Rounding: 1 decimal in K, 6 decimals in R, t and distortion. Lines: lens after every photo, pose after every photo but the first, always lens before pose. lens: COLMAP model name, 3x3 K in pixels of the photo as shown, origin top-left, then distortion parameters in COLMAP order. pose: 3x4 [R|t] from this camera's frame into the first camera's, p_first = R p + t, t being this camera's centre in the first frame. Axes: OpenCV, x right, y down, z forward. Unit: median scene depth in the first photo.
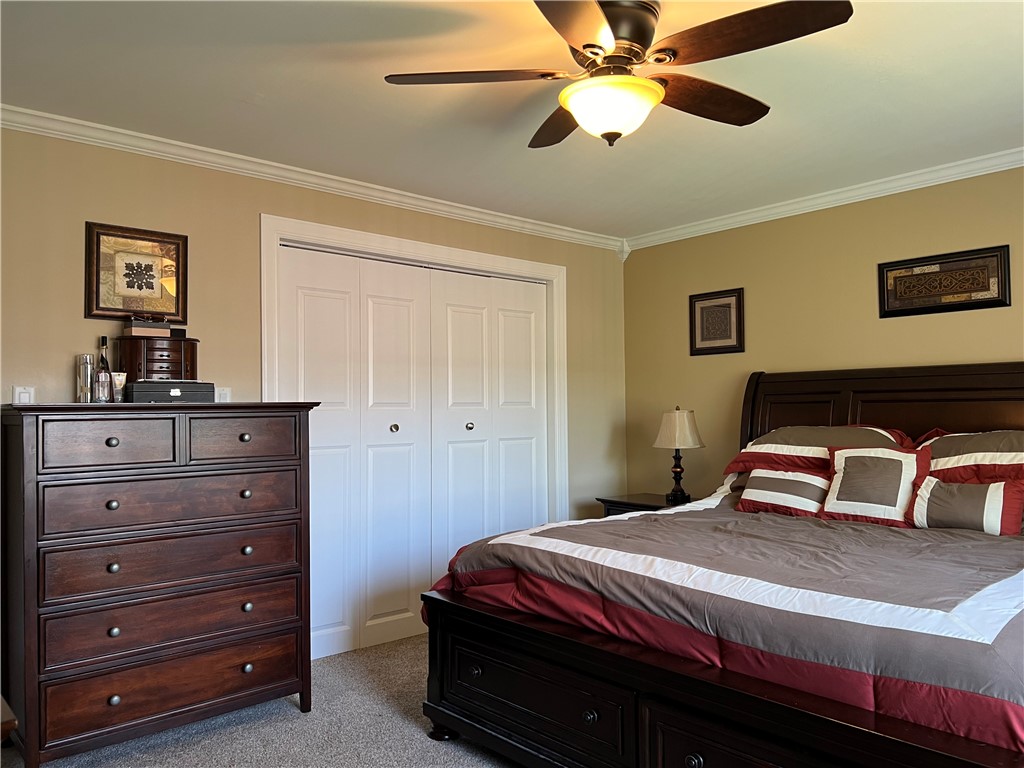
lens RADIAL K [[765.6, 0, 507.4], [0, 765.6, 384.6], [0, 0, 1]] dist [0.023158, -0.013731]
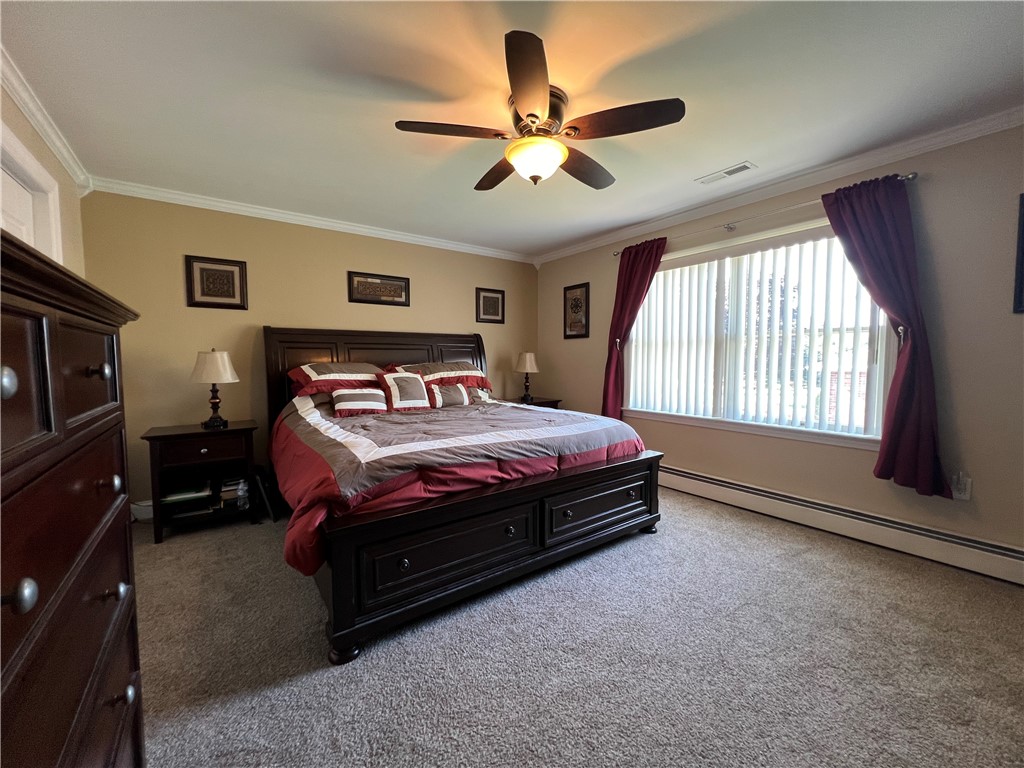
lens RADIAL K [[410.4, 0, 505.9], [0, 410.4, 385.3], [0, 0, 1]] dist [0.000932, 0.000210]
pose [[0.090104, -0.053923, 0.994472, -0.508788], [-0.029651, 0.997945, 0.056797, 0.047669], [-0.995491, -0.034605, 0.088320, 0.638969]]
